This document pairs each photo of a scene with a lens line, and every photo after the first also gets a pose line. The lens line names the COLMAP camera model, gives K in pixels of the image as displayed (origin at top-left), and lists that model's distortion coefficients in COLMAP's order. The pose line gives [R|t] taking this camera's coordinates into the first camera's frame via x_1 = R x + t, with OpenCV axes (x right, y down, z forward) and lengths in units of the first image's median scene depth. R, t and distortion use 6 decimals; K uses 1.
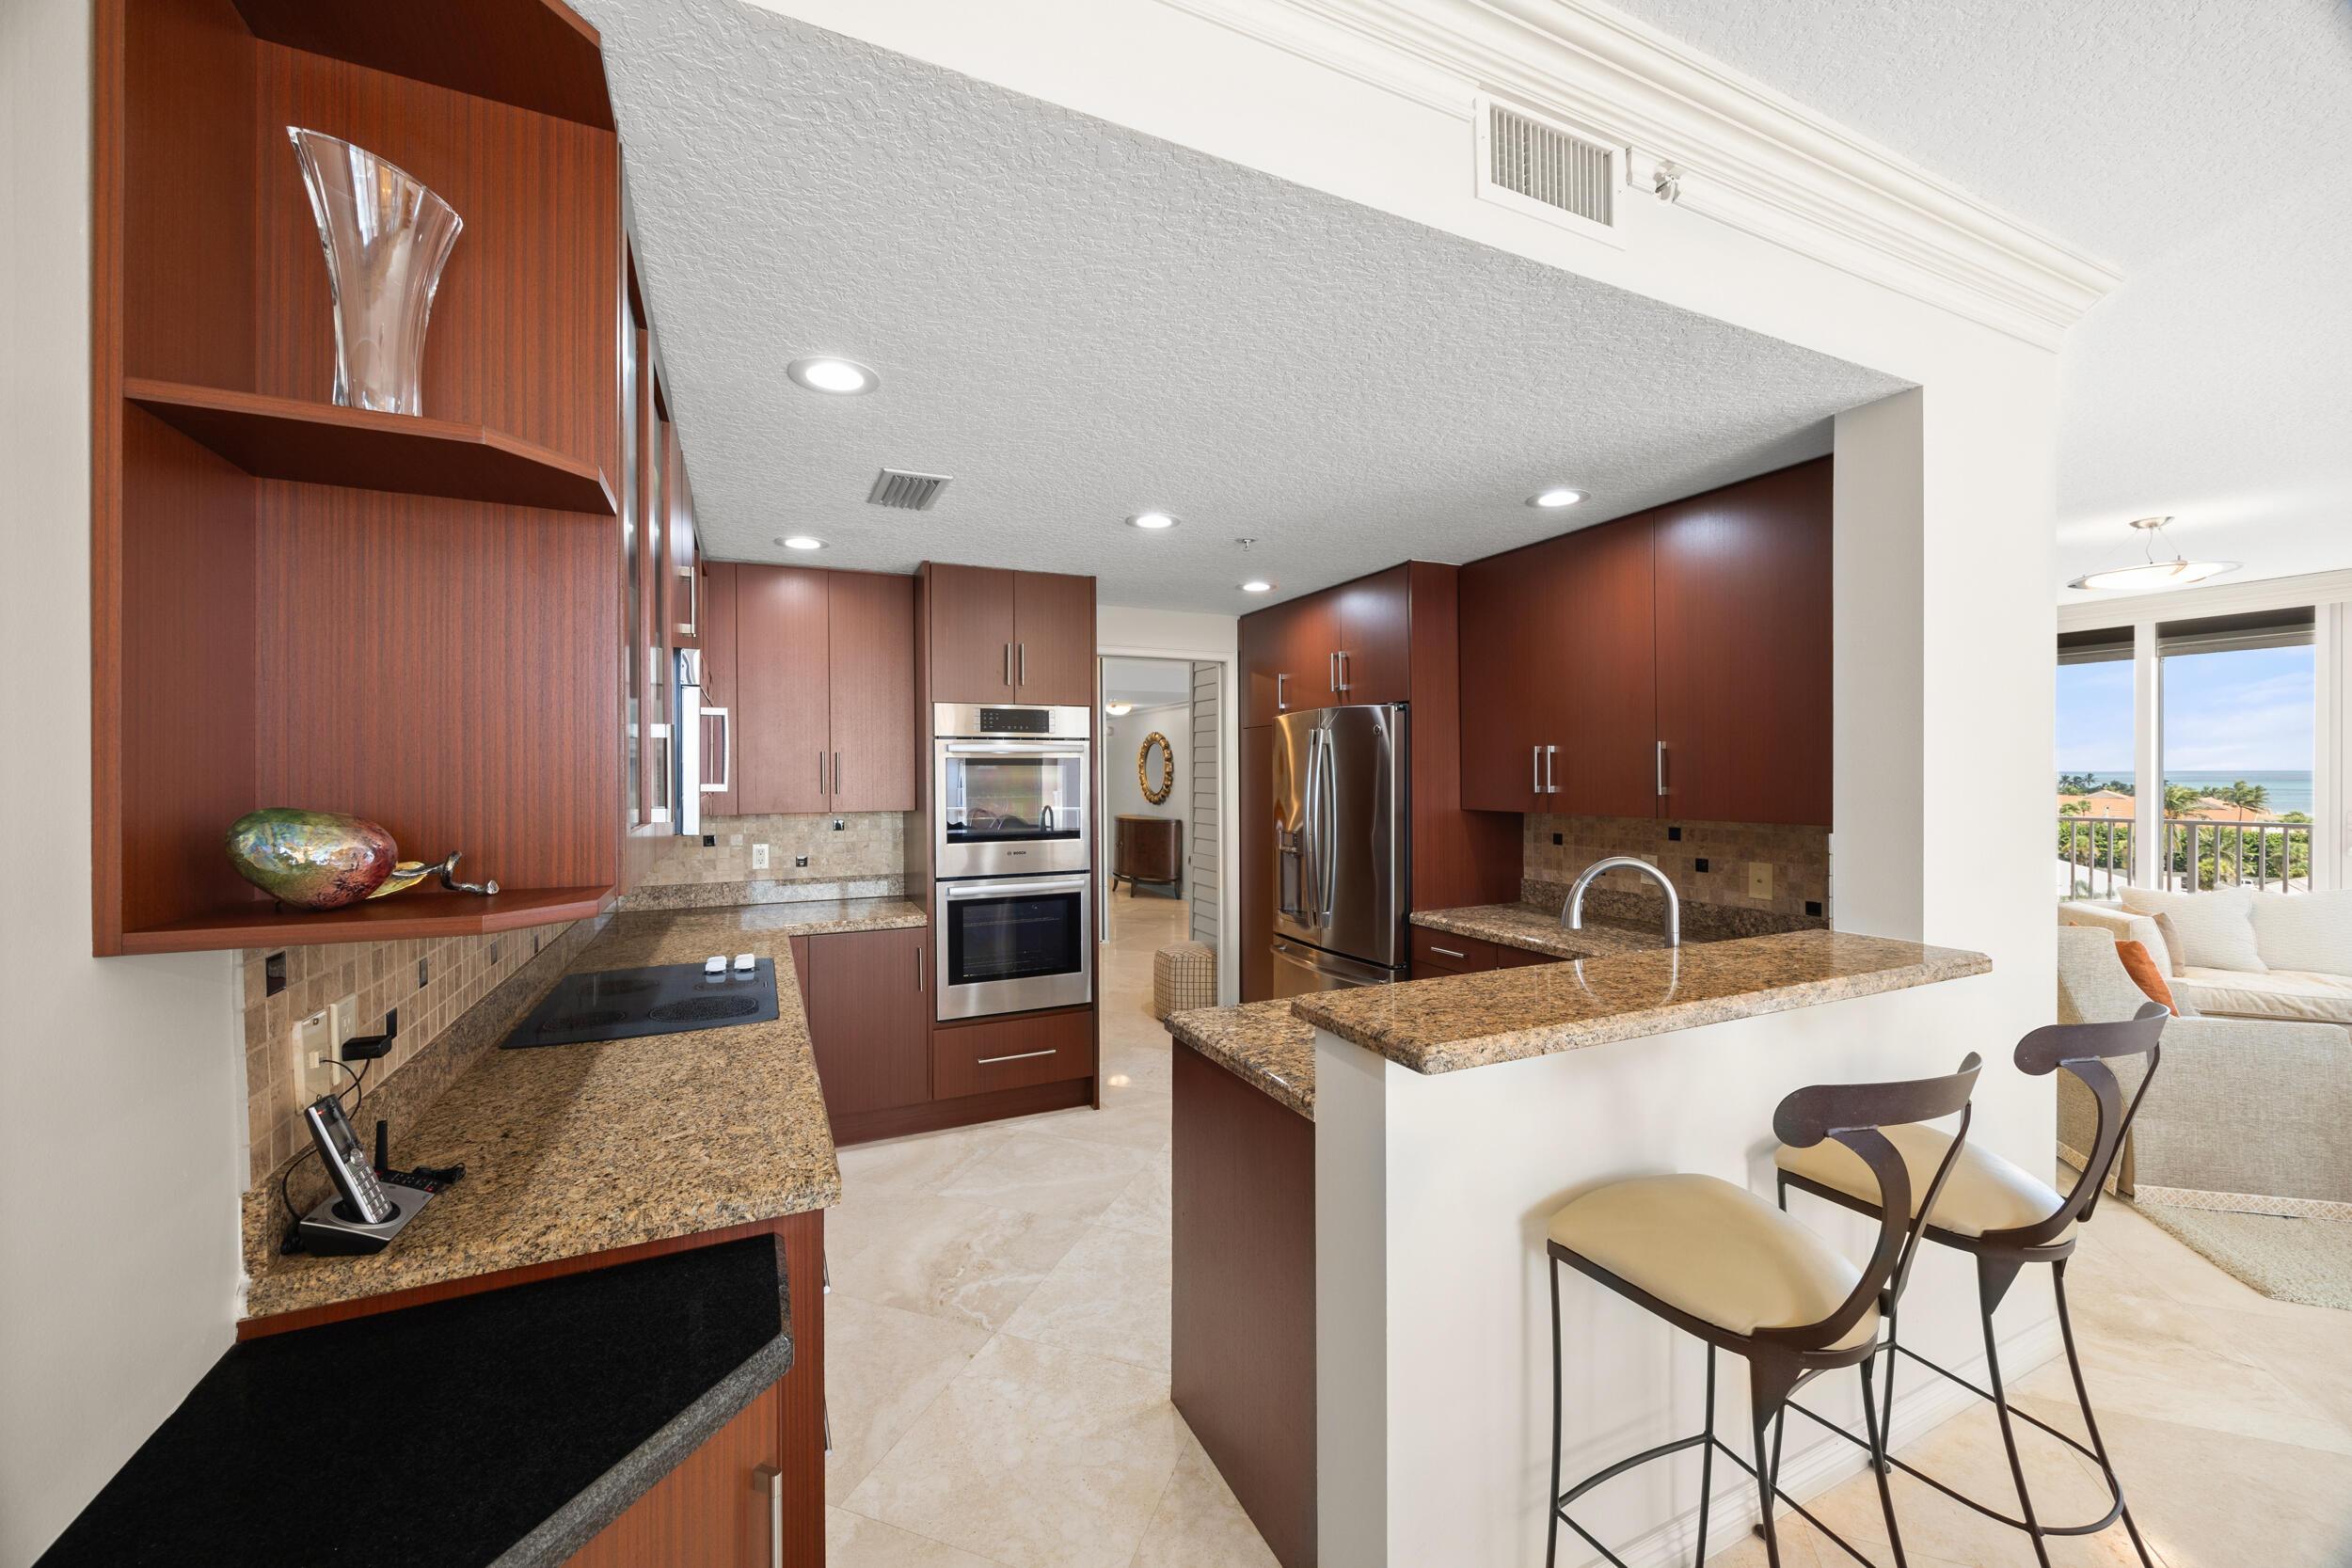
lens RADIAL K [[894.6, 0, 1176.0], [0, 894.6, 784.0], [0, 0, 1]] dist [-0.000208, 0.000012]
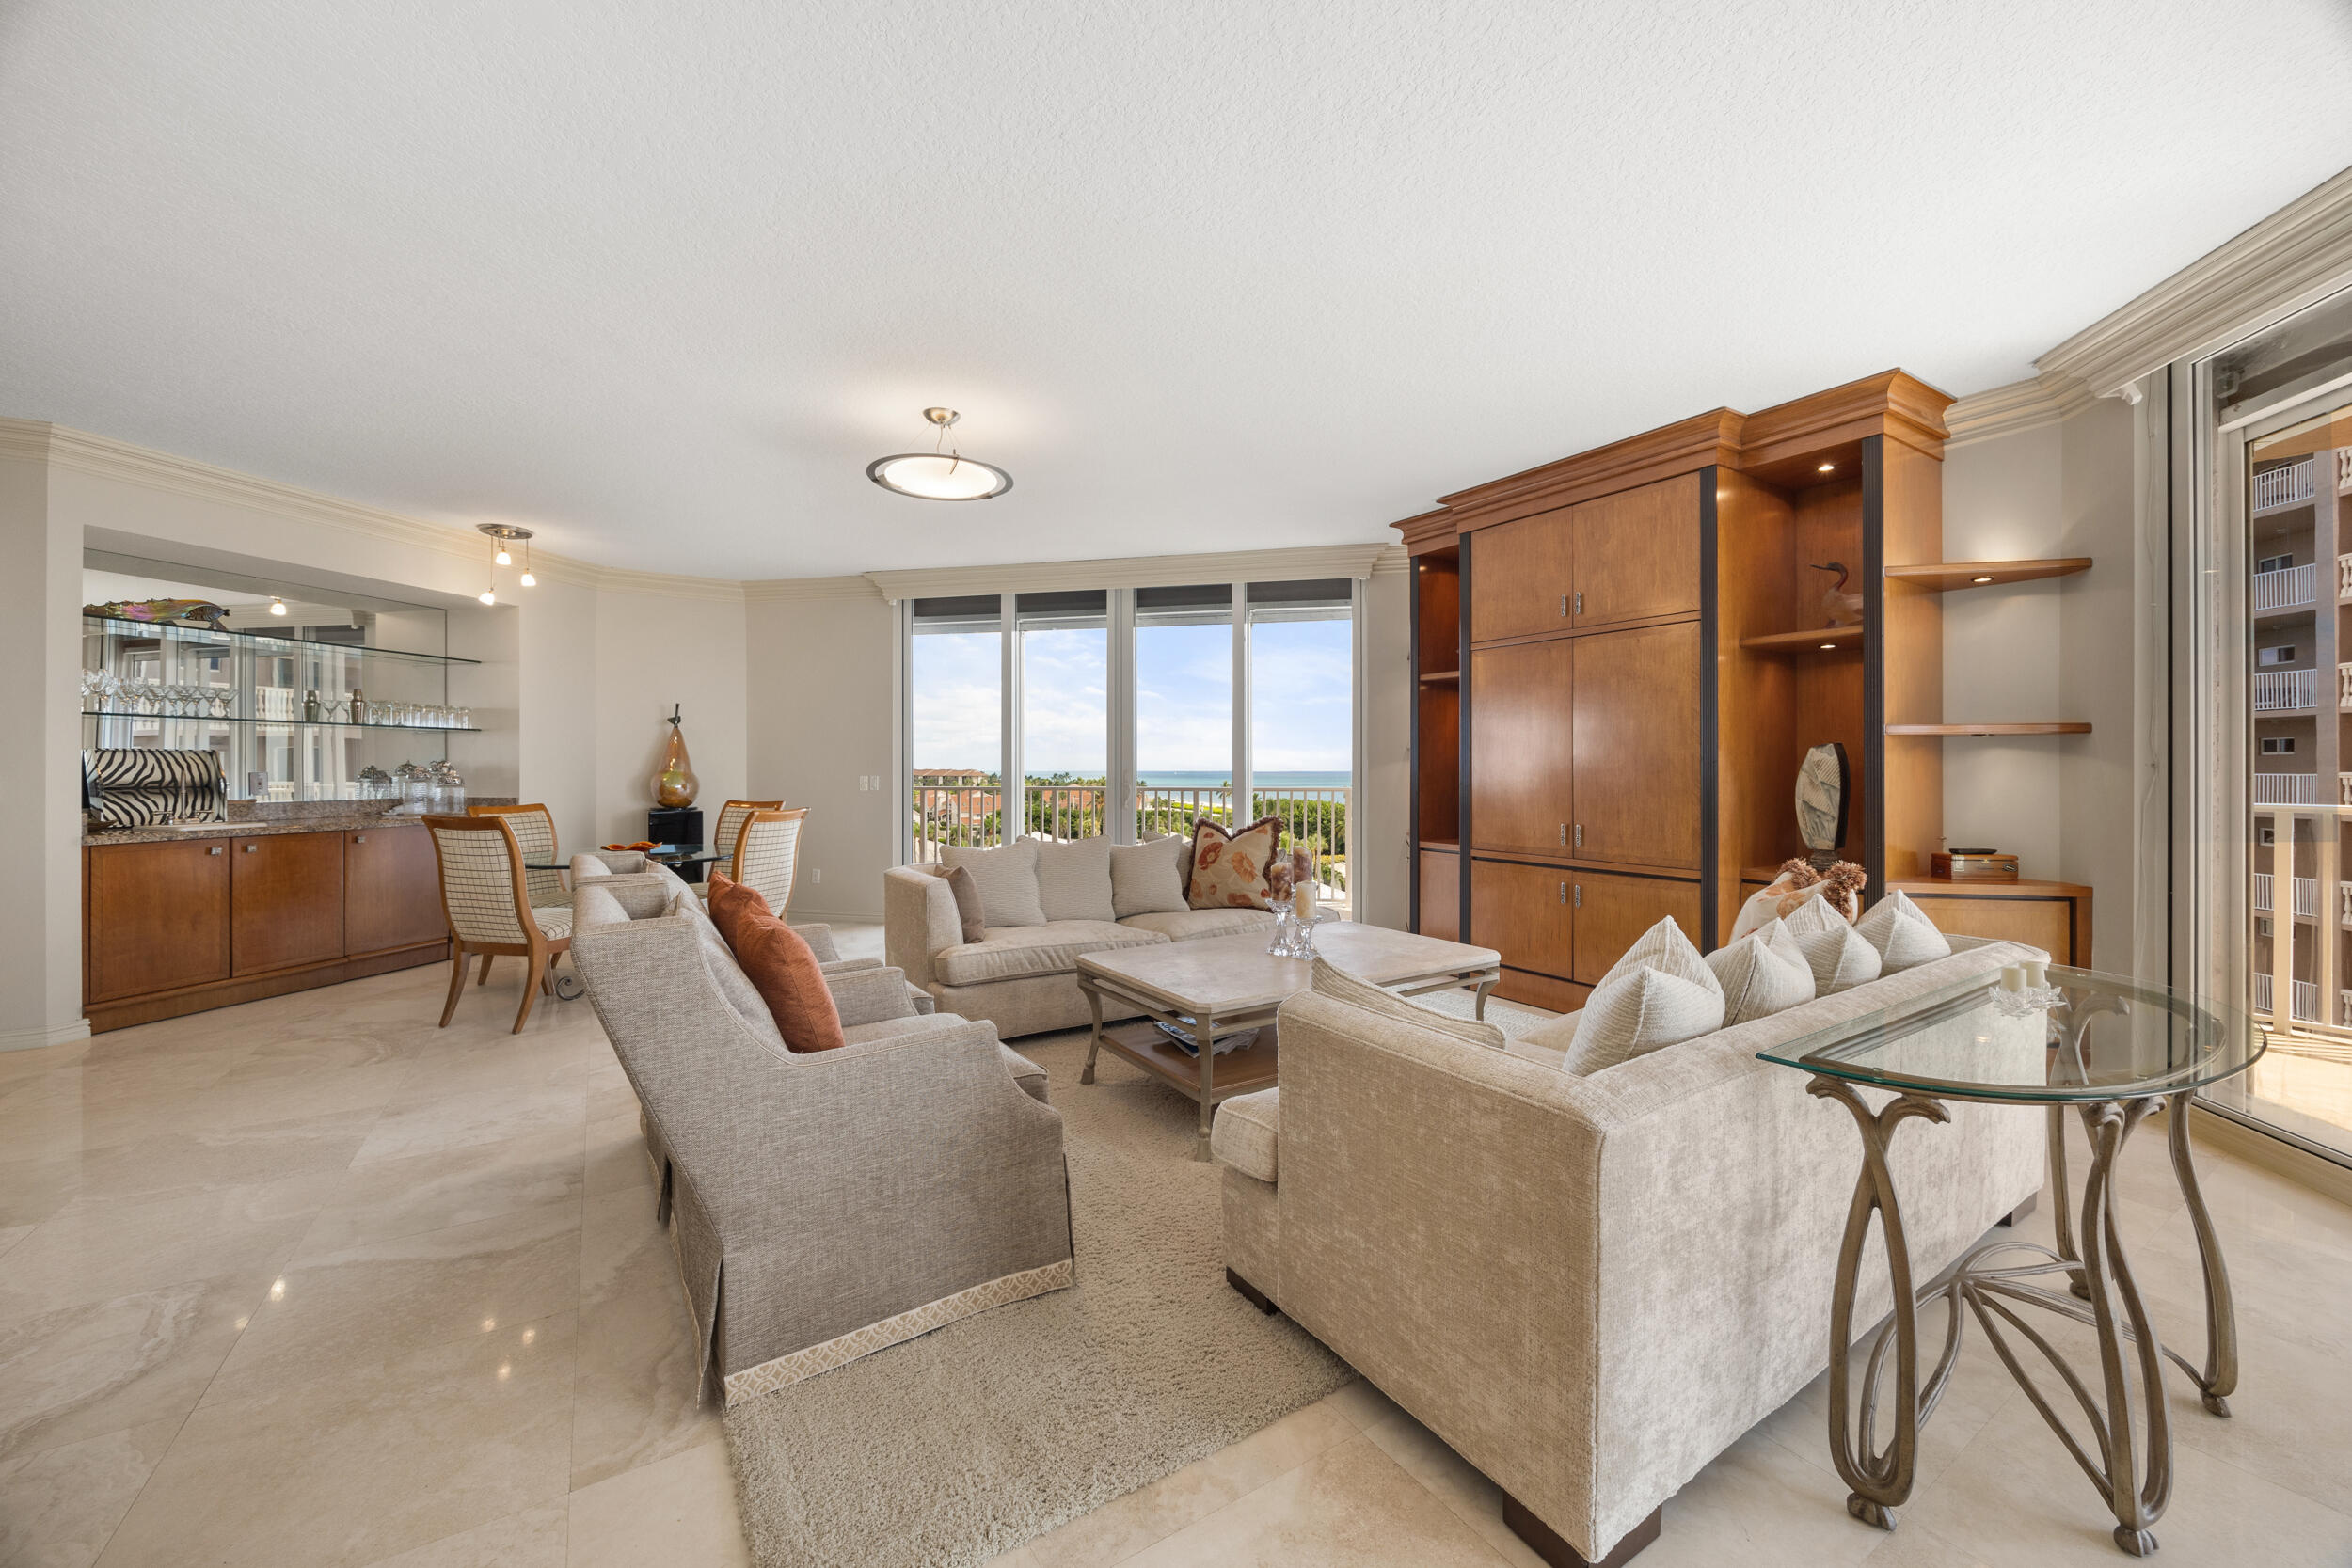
lens RADIAL K [[894.6, 0, 1176.0], [0, 894.6, 784.0], [0, 0, 1]] dist [-0.000208, 0.000012]
pose [[0.613035, -0.002007, 0.790054, 0.828917], [0.002082, 0.999997, 0.000924, 0.084730], [-0.790053, 0.001079, 0.613037, 0.454498]]
